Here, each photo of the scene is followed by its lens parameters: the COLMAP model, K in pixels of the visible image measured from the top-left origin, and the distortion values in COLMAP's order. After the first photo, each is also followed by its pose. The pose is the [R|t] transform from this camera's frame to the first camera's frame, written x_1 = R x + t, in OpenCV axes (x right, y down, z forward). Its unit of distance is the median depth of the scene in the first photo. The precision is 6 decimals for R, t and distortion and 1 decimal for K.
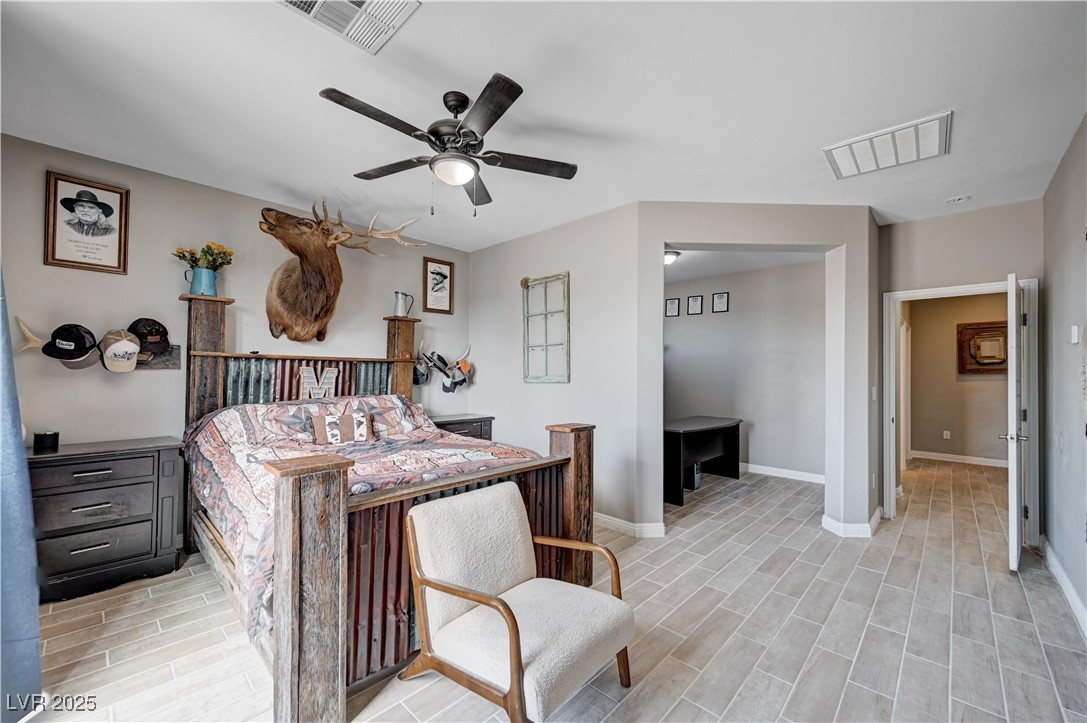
lens RADIAL K [[423.1, 0, 540.5], [0, 423.1, 361.5], [0, 0, 1]] dist [-0.010519, 0.000453]
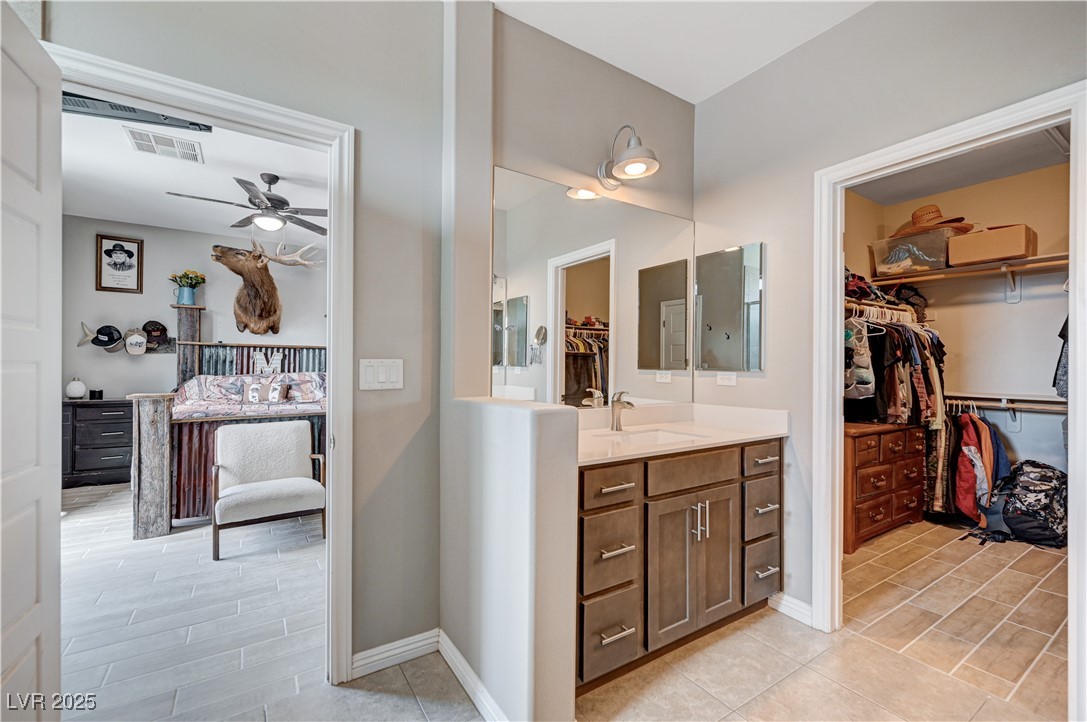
lens RADIAL K [[459.1, 0, 542.8], [0, 459.1, 361.4], [0, 0, 1]] dist [-0.000832, 0.000336]
pose [[0.968044, -0.005038, -0.250729, 0.898608], [0.008180, 0.999901, 0.011491, 0.041223], [0.250646, -0.013175, 0.967989, -0.302811]]
